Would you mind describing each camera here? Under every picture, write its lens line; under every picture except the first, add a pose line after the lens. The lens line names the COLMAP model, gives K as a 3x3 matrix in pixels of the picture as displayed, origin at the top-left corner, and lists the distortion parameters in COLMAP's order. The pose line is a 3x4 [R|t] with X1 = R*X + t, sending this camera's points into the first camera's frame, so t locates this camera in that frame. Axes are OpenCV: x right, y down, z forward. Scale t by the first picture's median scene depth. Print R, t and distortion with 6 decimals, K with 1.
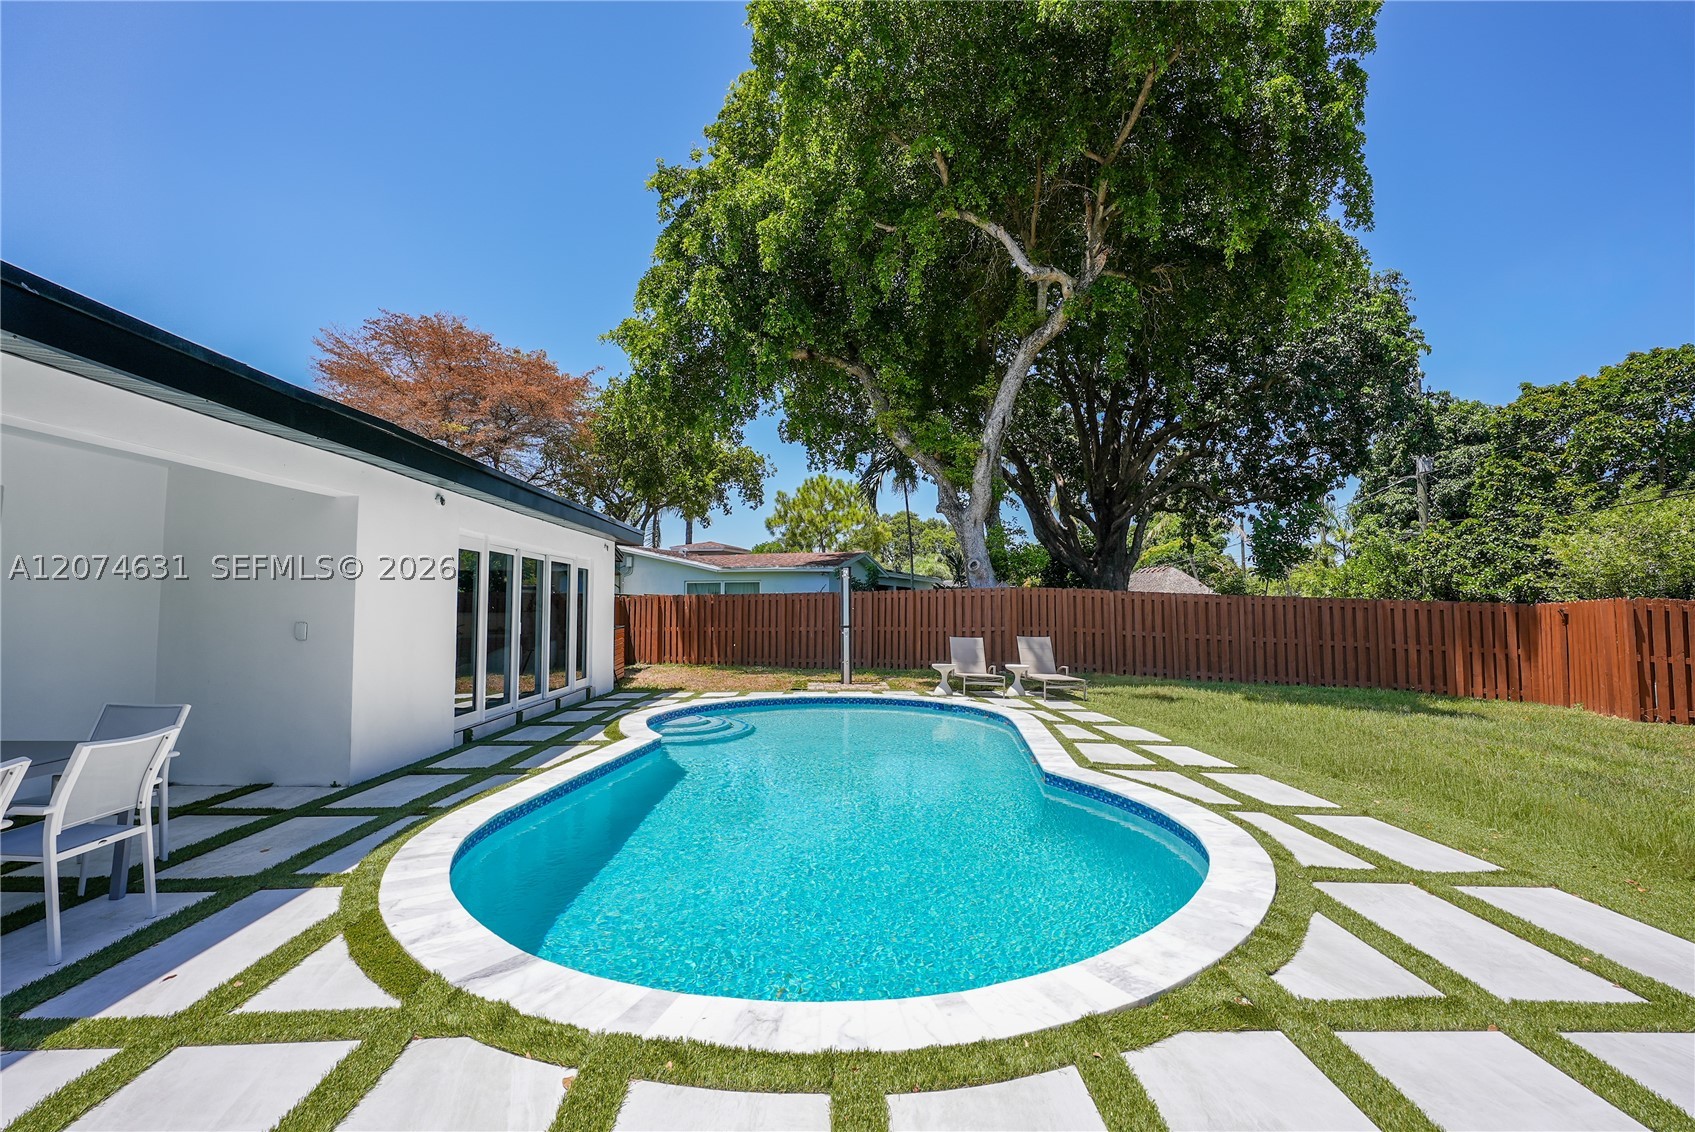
lens RADIAL K [[762.1, 0, 850.3], [0, 762.1, 559.2], [0, 0, 1]] dist [-0.009393, 0.000490]
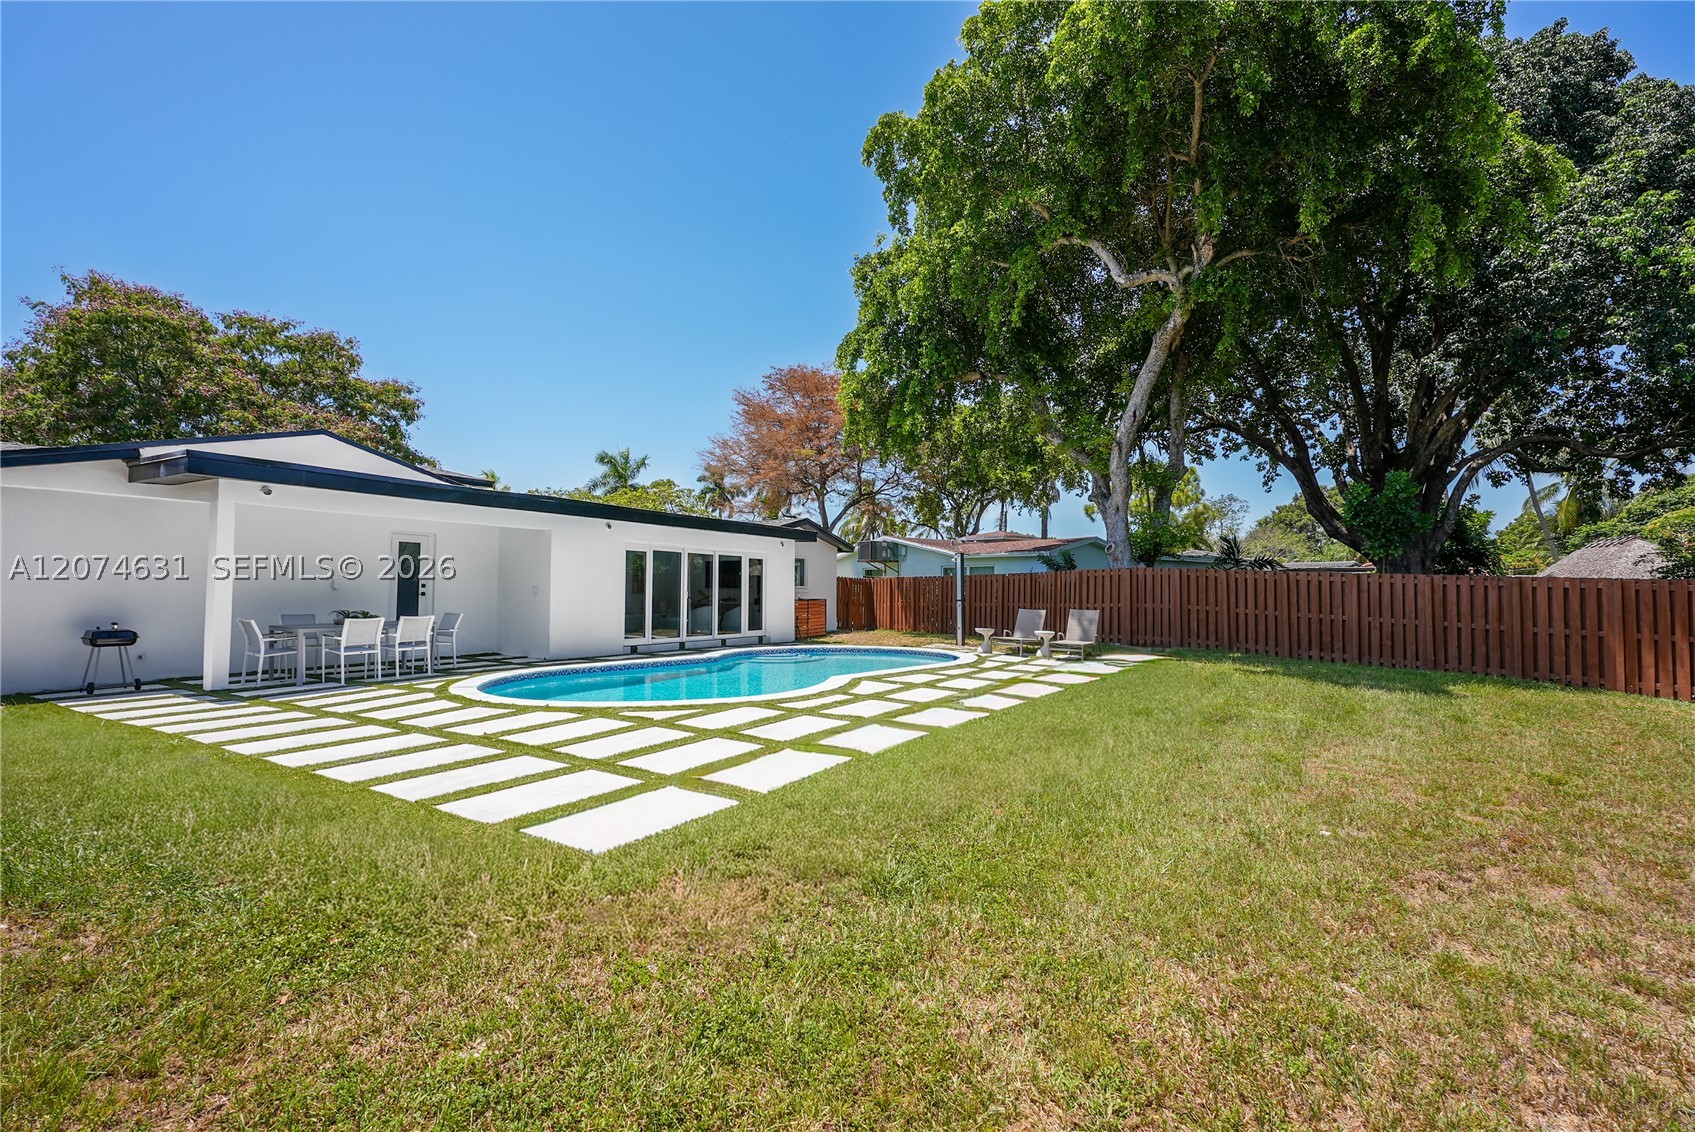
lens RADIAL K [[762.1, 0, 851.6], [0, 762.1, 565.0], [0, 0, 1]] dist [-0.009393, 0.000490]
pose [[0.842894, -0.013588, -0.537908, 0.499997], [0.027363, 0.999470, 0.017631, 0.002410], [0.537383, -0.029580, 0.842819, -0.154045]]
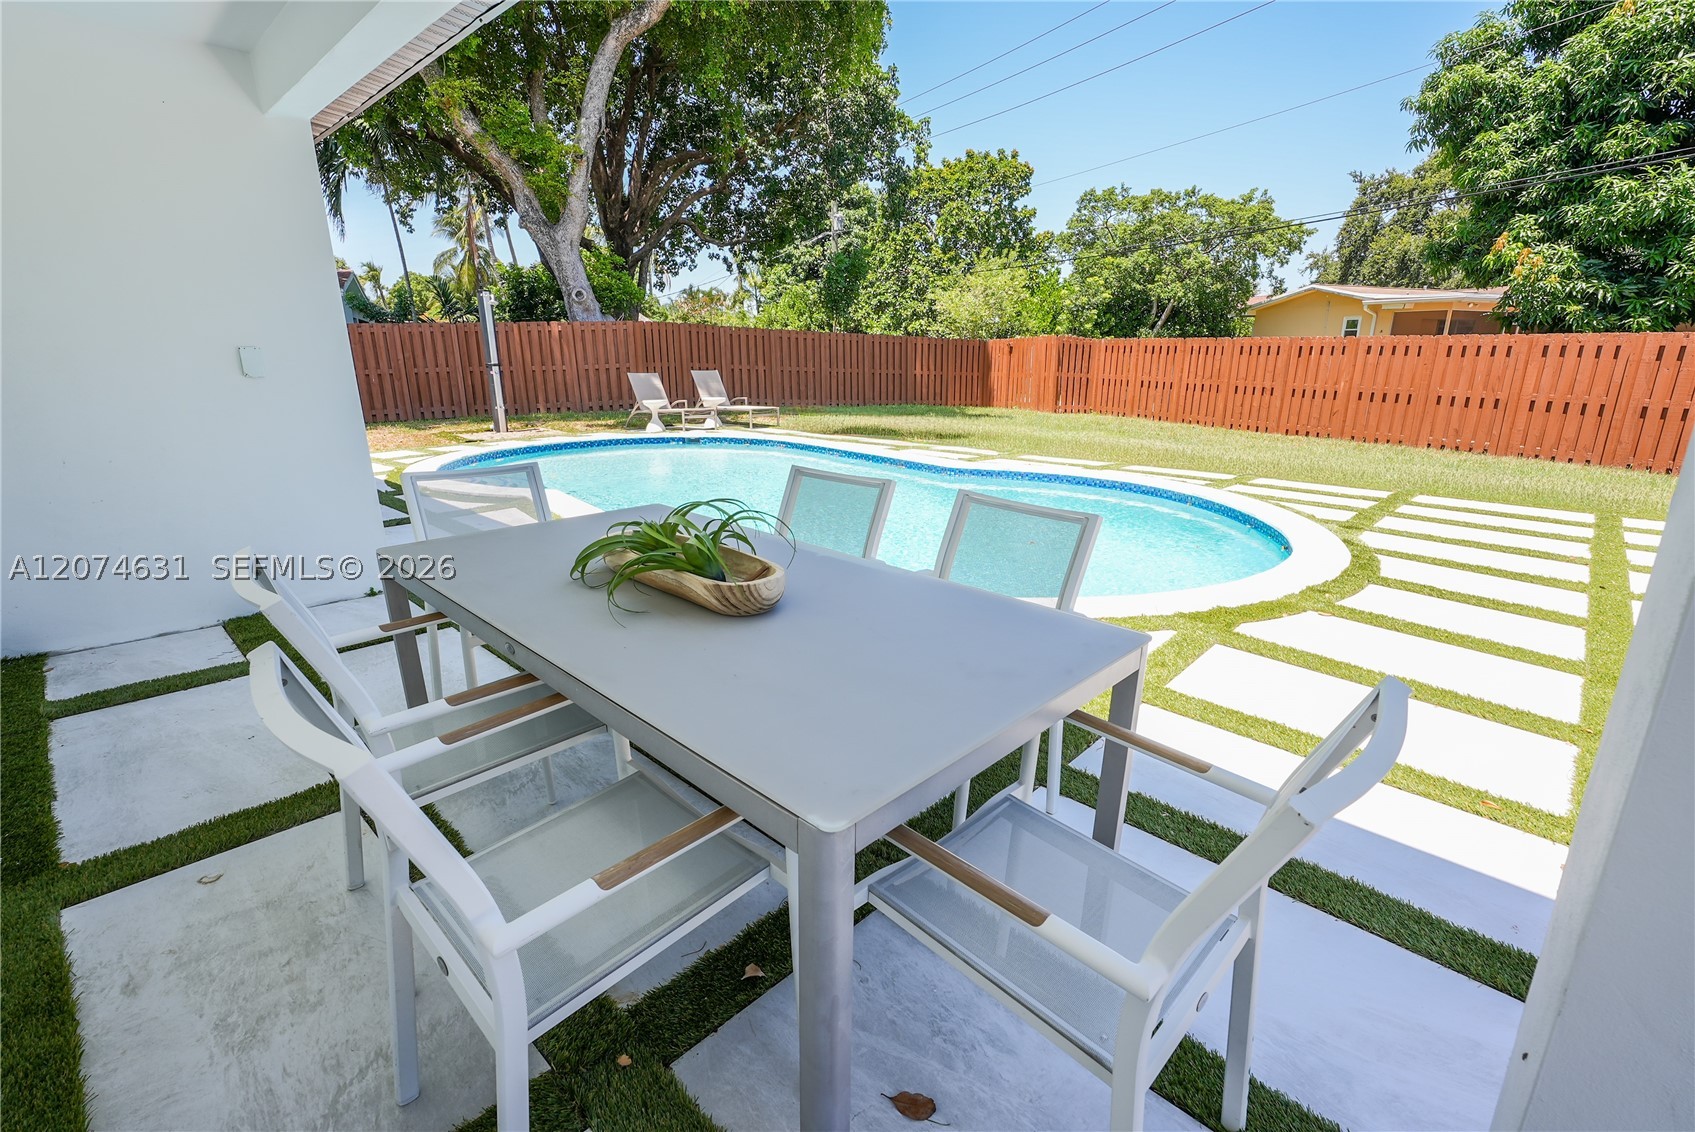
lens RADIAL K [[762.1, 0, 852.2], [0, 762.1, 565.5], [0, 0, 1]] dist [-0.009393, 0.000490]
pose [[0.709826, -0.196714, 0.676351, -0.322706], [-0.038732, 0.947858, 0.316330, 0.016094], [-0.703312, -0.250736, 0.665195, 0.096089]]
